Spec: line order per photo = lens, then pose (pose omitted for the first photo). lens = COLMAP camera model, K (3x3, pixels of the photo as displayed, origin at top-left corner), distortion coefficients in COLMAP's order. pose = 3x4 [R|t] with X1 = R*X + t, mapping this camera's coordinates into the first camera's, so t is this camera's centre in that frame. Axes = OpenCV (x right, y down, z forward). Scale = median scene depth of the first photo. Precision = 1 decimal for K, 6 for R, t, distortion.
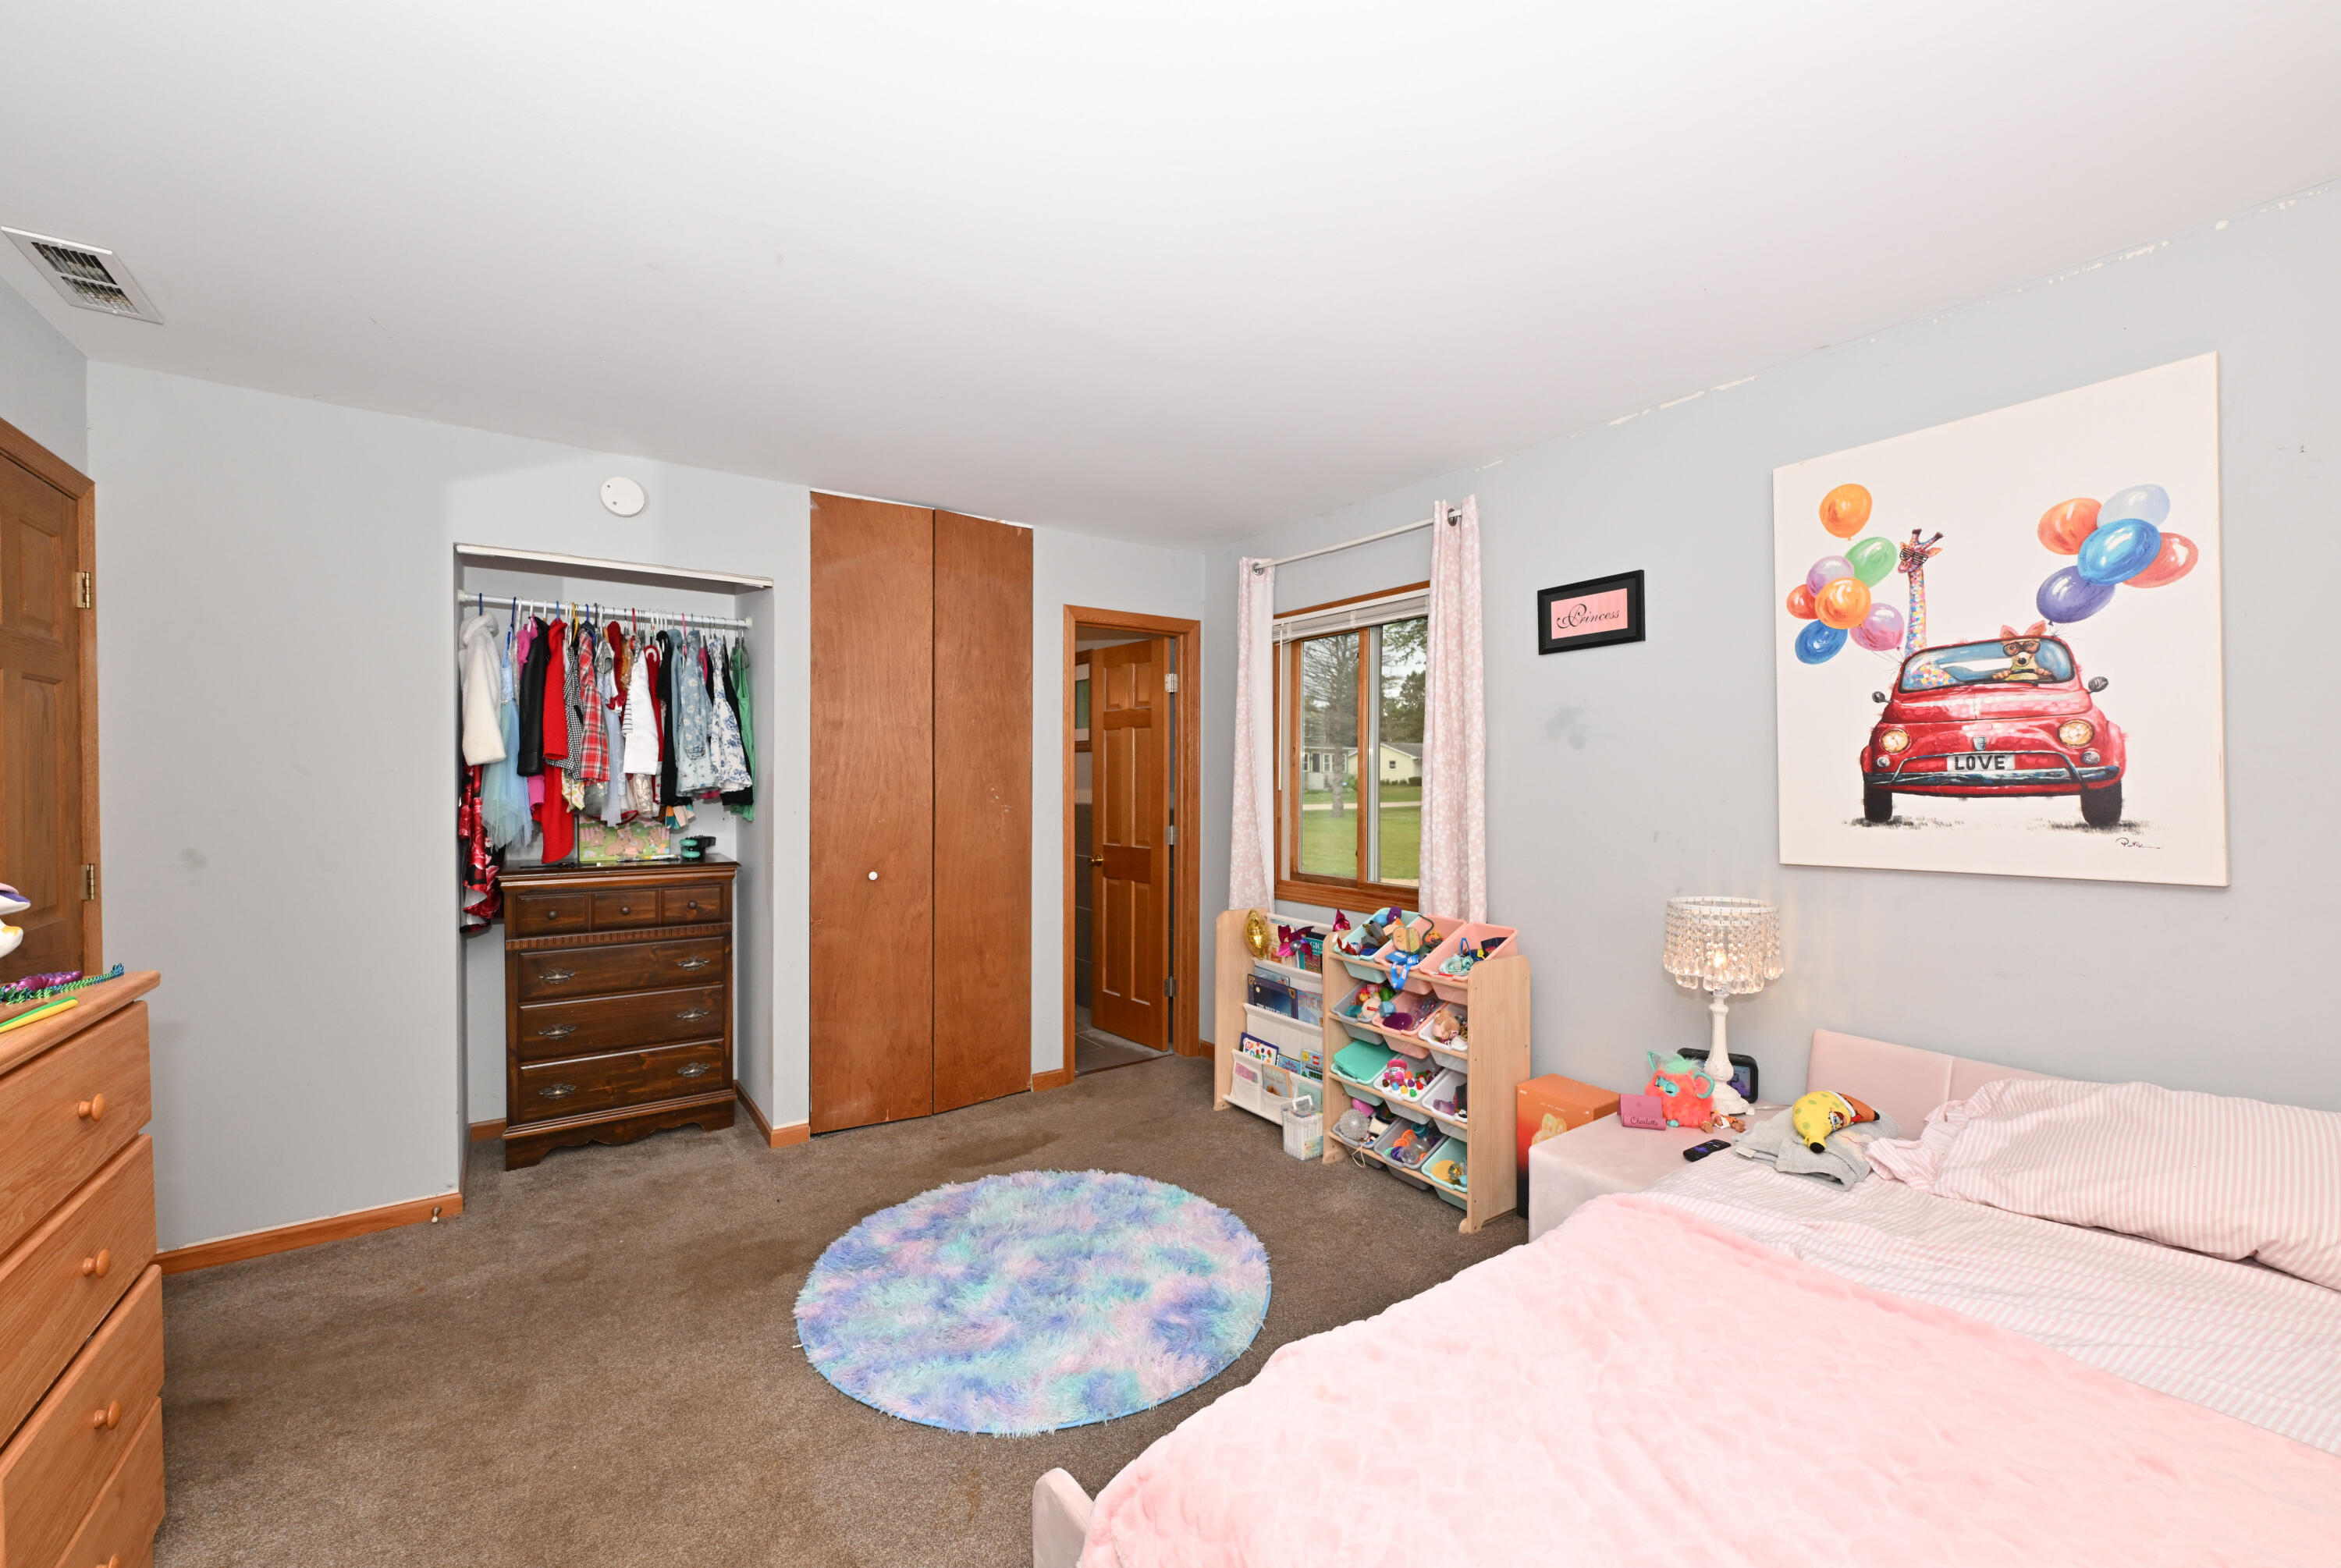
lens RADIAL K [[912.9, 0, 1163.5], [0, 912.9, 783.5], [0, 0, 1]] dist [-0.003793, -0.000205]
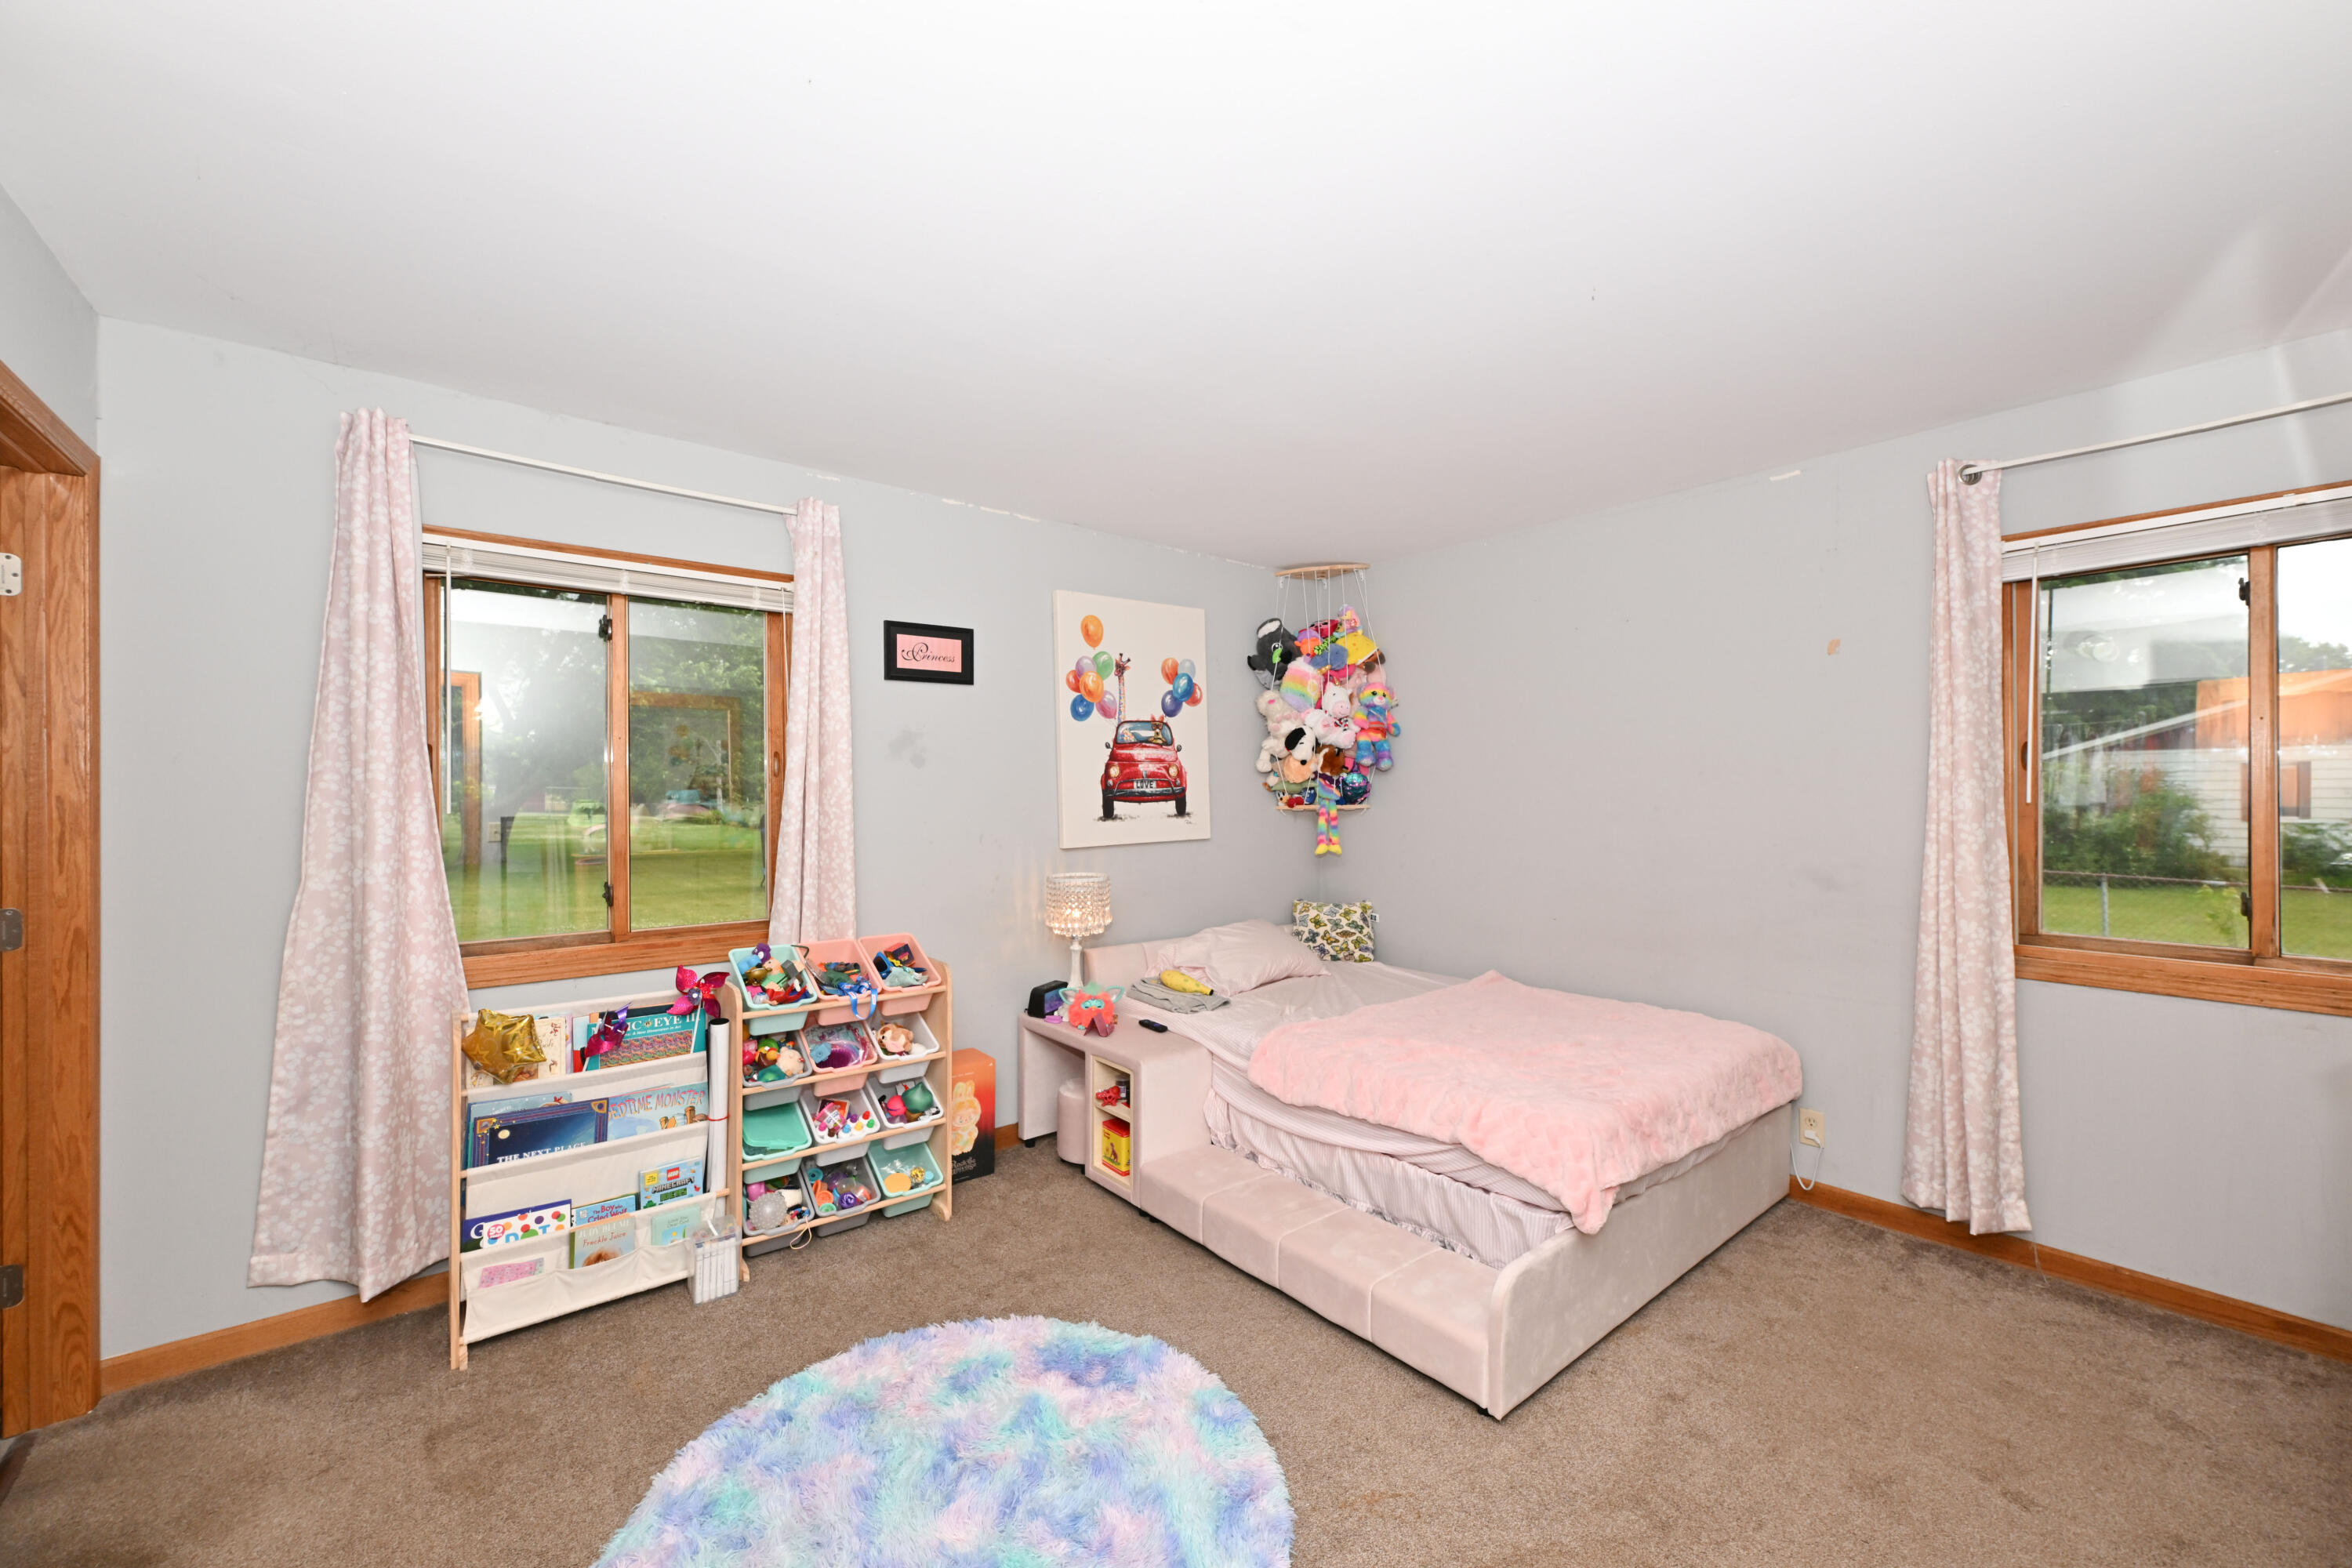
lens RADIAL K [[917.3, 0, 1169.1], [0, 917.3, 788.7], [0, 0, 1]] dist [-0.003793, -0.000205]
pose [[-0.071516, 0.015932, 0.997312, -0.945779], [0.015935, 0.999763, -0.014829, 0.014164], [-0.997312, 0.014832, -0.071753, 1.014031]]
